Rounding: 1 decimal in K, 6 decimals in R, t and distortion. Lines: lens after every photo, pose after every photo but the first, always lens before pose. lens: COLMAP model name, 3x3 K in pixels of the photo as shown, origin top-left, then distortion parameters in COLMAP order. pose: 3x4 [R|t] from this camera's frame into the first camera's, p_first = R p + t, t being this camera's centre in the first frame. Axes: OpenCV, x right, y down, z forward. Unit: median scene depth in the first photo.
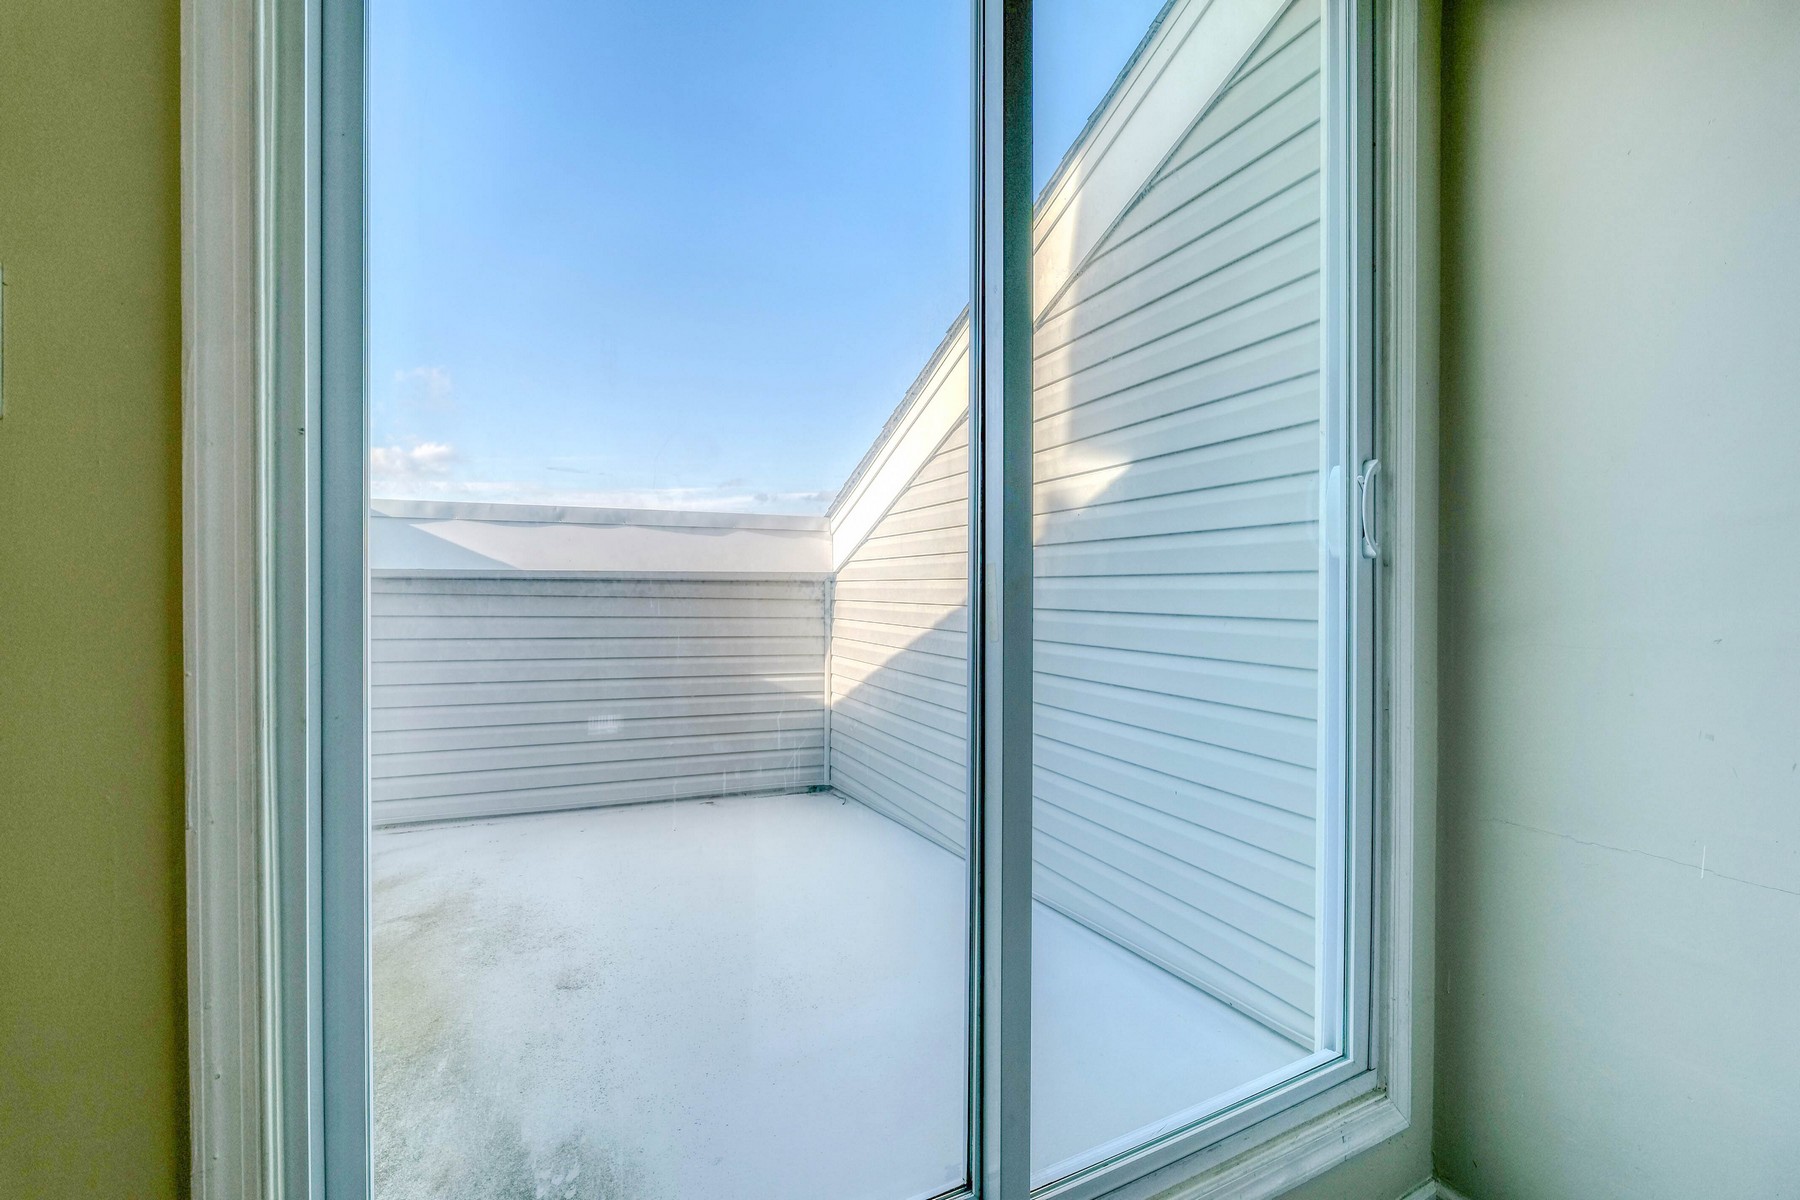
lens RADIAL K [[738.0, 0, 892.6], [0, 738.0, 591.2], [0, 0, 1]] dist [-0.009152, 0.000108]
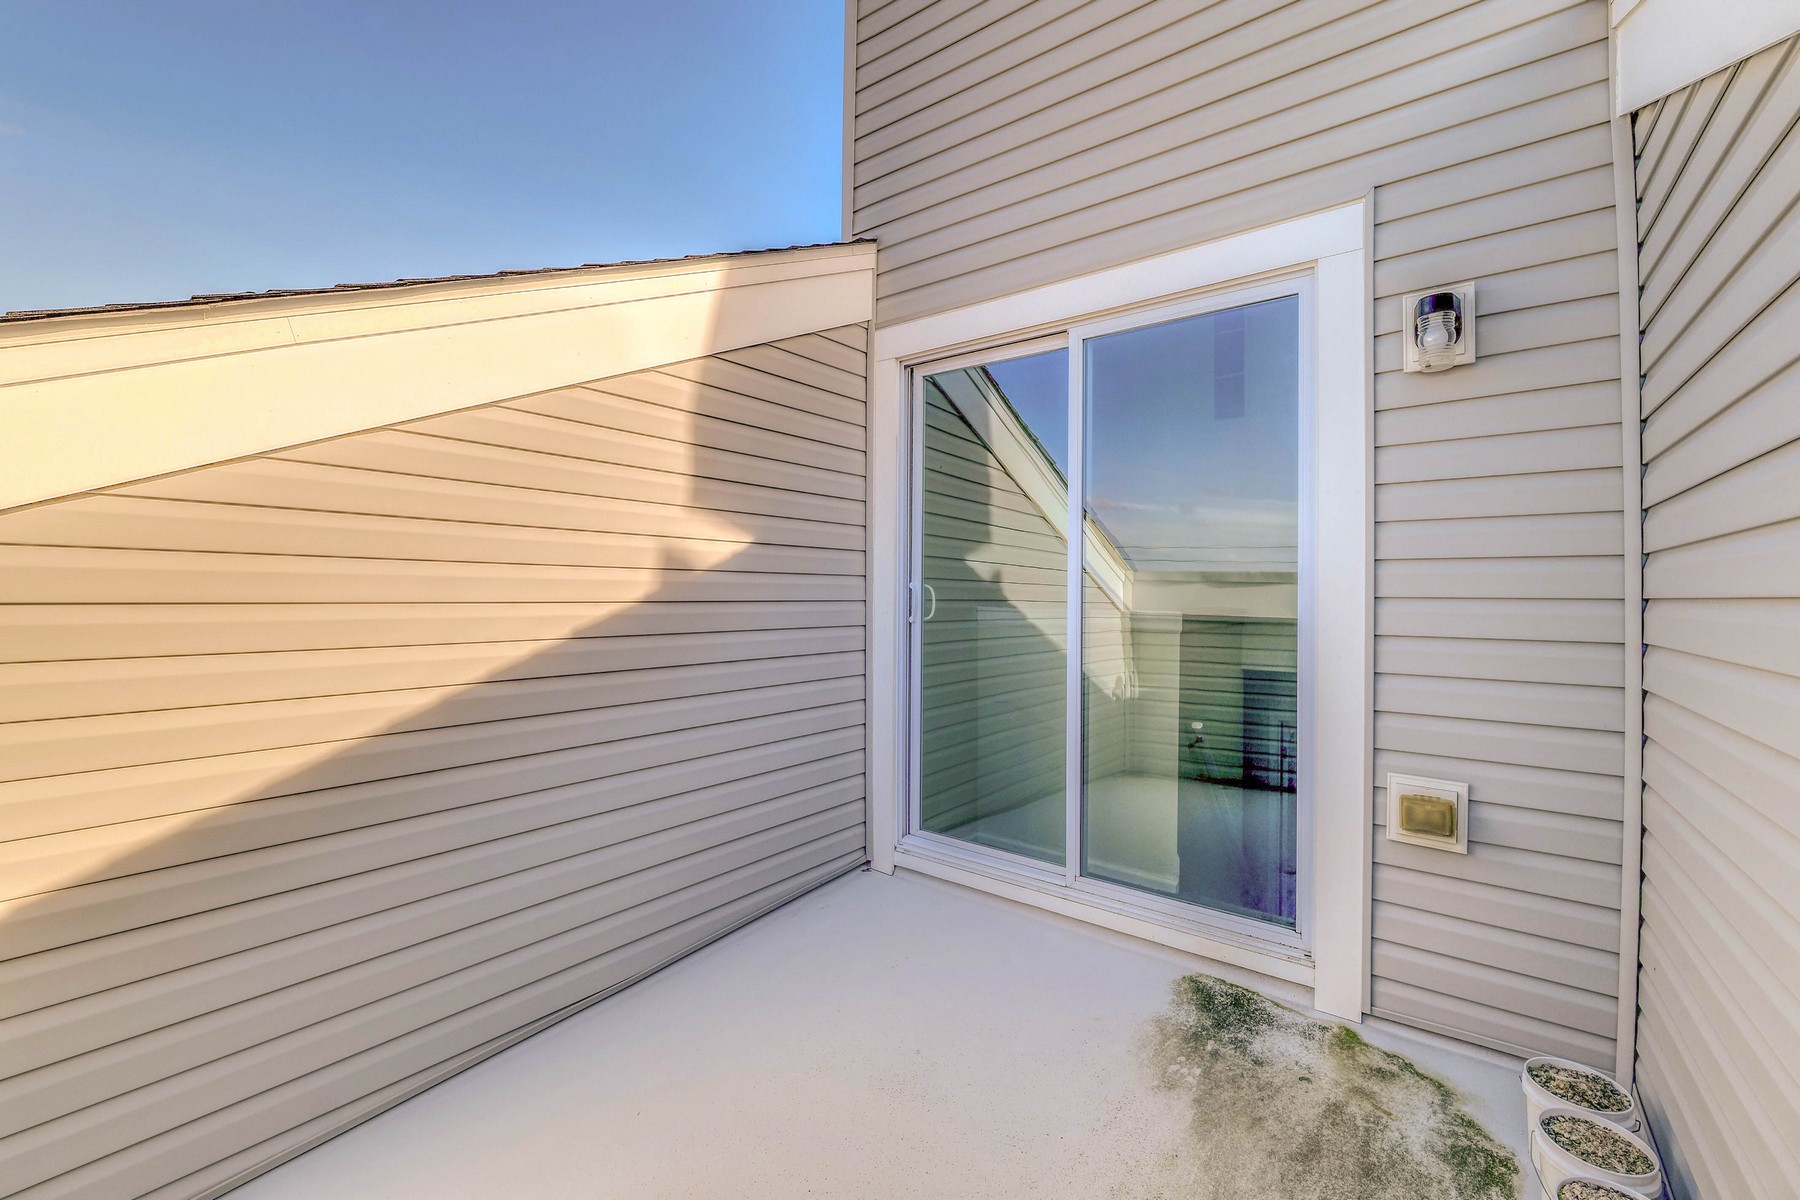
lens RADIAL K [[738.0, 0, 892.6], [0, 738.0, 591.2], [0, 0, 1]] dist [-0.009152, 0.000108]
pose [[-0.464348, 0.002361, 0.885650, -1.271958], [-0.001462, 0.999993, -0.003432, -0.118059], [-0.885652, -0.002889, -0.464341, 1.884777]]
